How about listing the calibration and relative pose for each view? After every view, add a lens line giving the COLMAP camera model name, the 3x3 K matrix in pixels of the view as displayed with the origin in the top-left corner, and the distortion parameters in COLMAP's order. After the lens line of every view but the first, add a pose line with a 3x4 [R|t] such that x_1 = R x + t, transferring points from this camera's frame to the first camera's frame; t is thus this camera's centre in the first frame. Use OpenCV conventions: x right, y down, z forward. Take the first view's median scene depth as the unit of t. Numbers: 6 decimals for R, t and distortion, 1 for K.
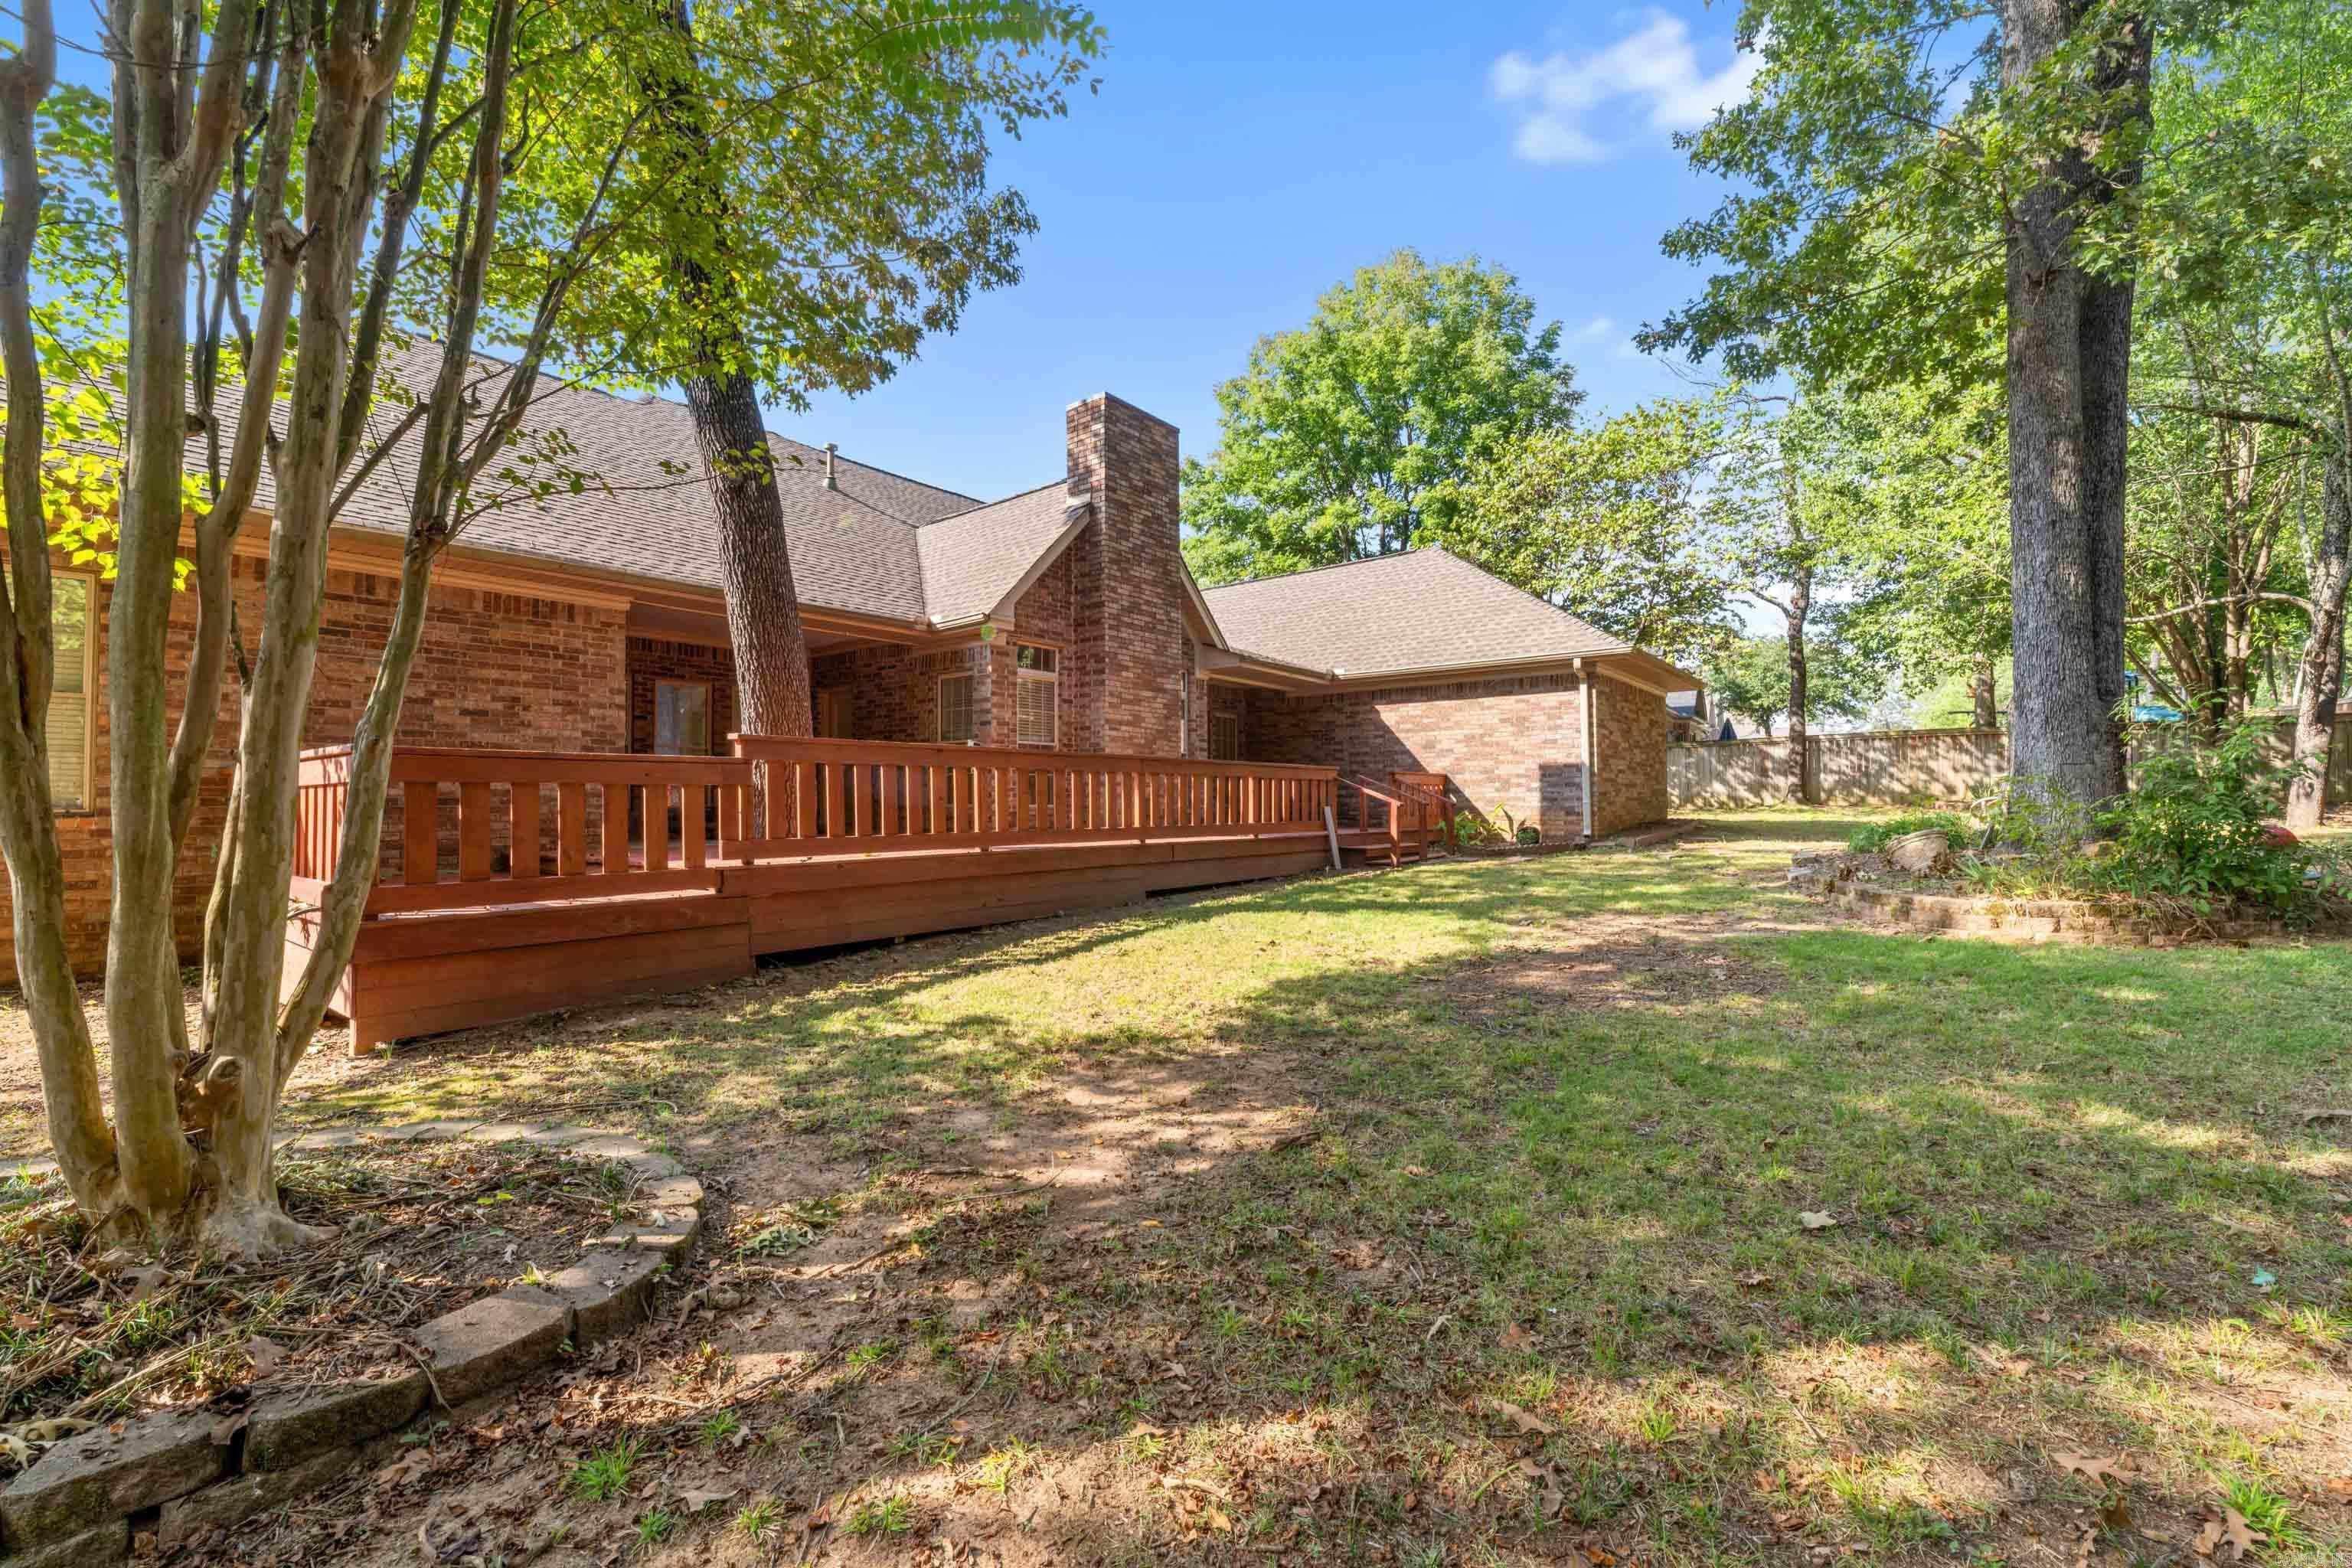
lens RADIAL K [[948.3, 0, 1139.2], [0, 948.3, 770.7], [0, 0, 1]] dist [0.005655, -0.000028]
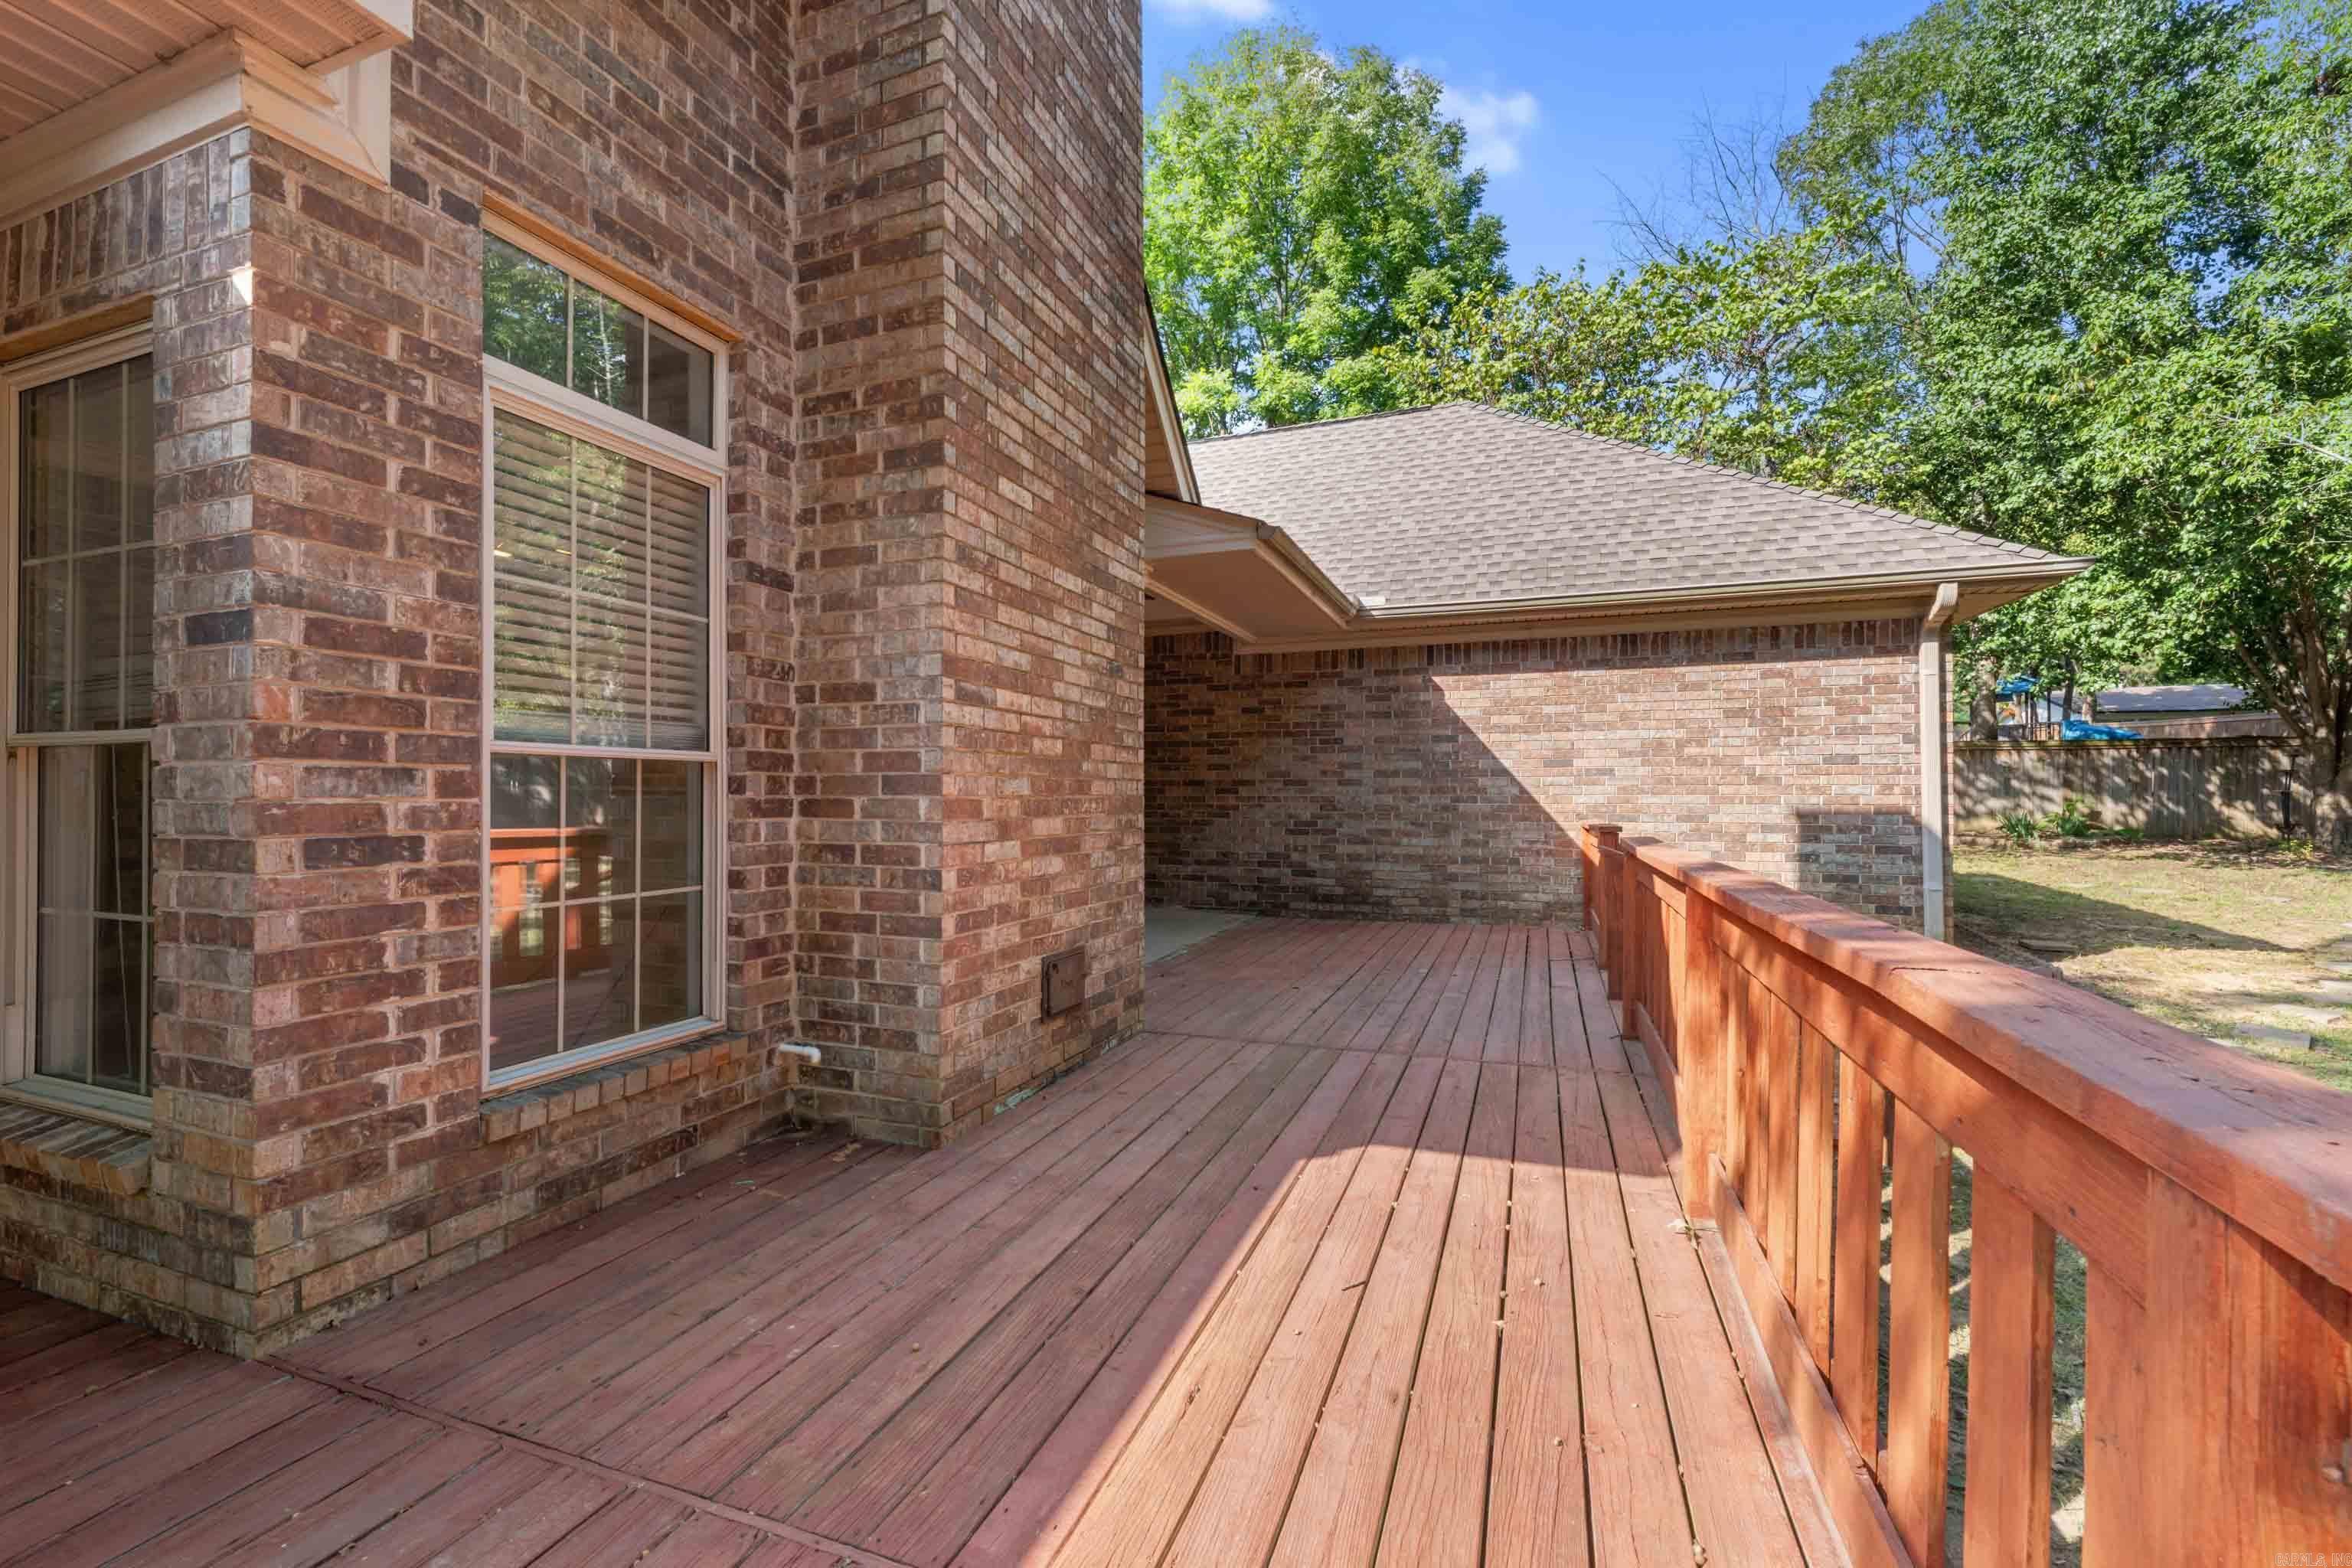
lens RADIAL K [[975.3, 0, 1183.3], [0, 975.3, 804.6], [0, 0, 1]] dist [0.002008, -0.000170]
pose [[0.940274, -0.000751, 0.340419, -0.051676], [-0.014058, 0.999059, 0.041034, -0.022637], [-0.340129, -0.043368, 0.939378, 0.611062]]
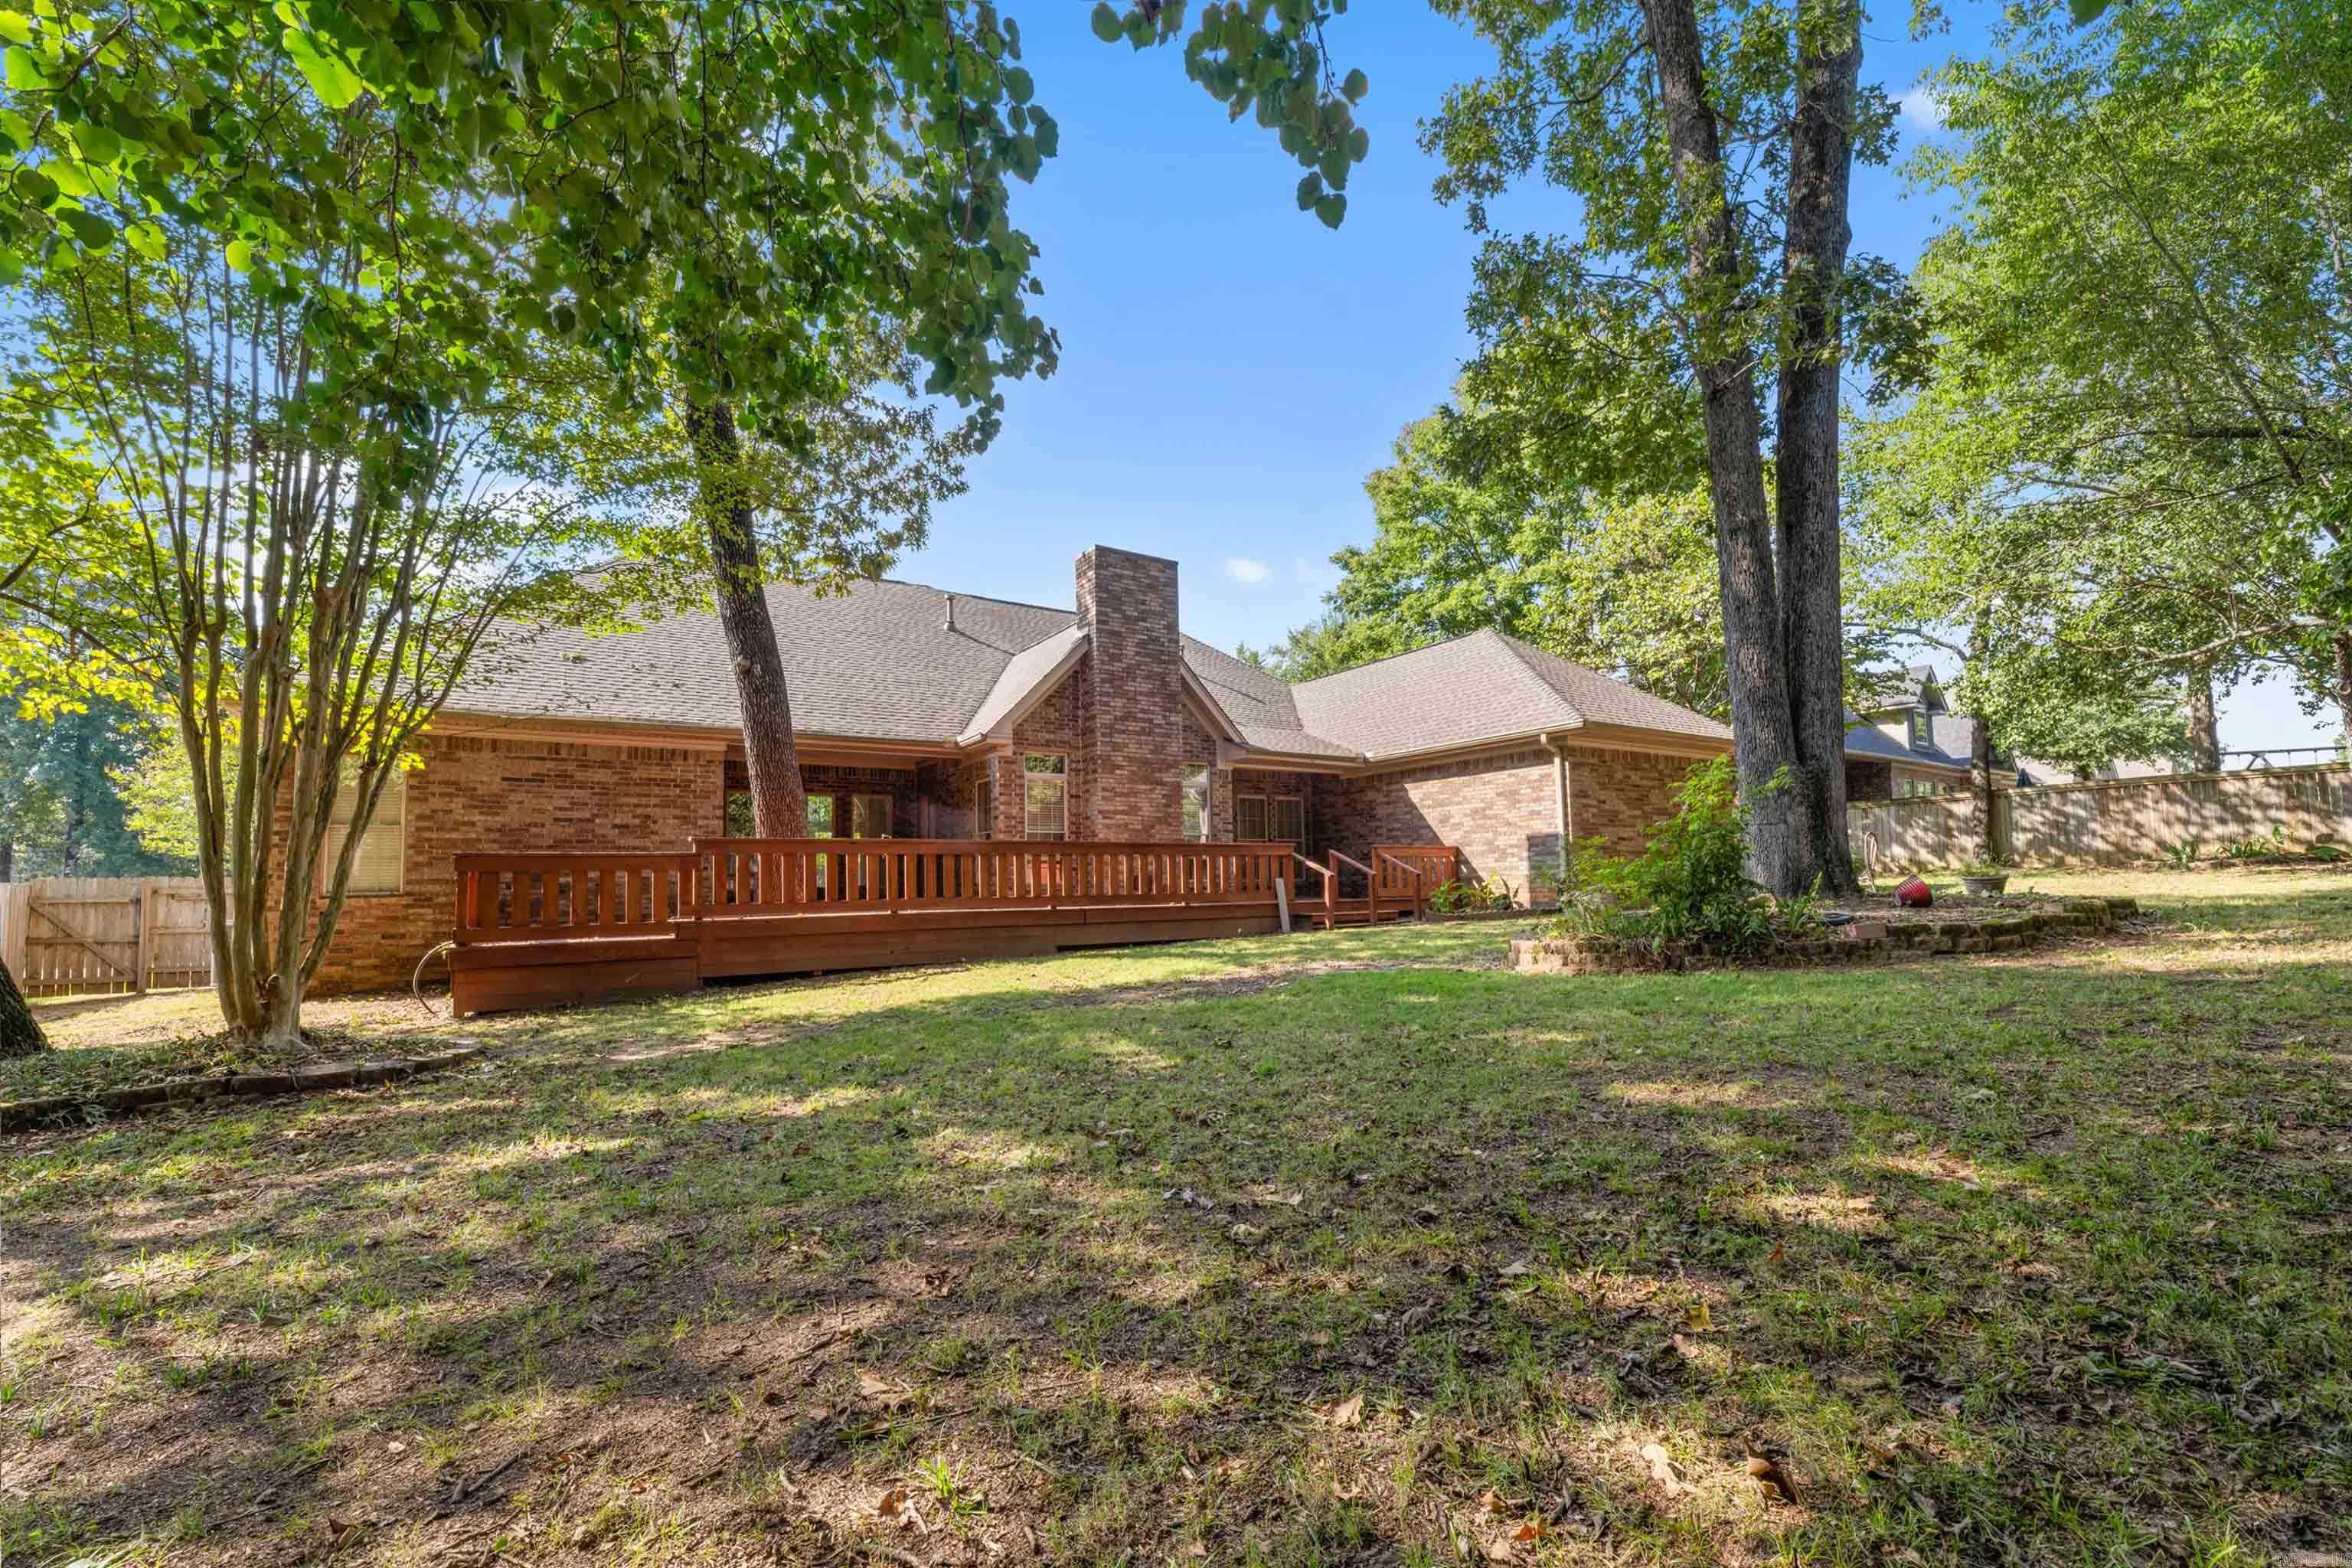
lens RADIAL K [[975.3, 0, 1183.3], [0, 975.3, 804.6], [0, 0, 1]] dist [0.002008, -0.000170]
pose [[0.959319, -0.040706, -0.279376, 0.342907], [0.027211, 0.998276, -0.052013, 0.005601], [0.281012, 0.042295, 0.958772, -0.140231]]
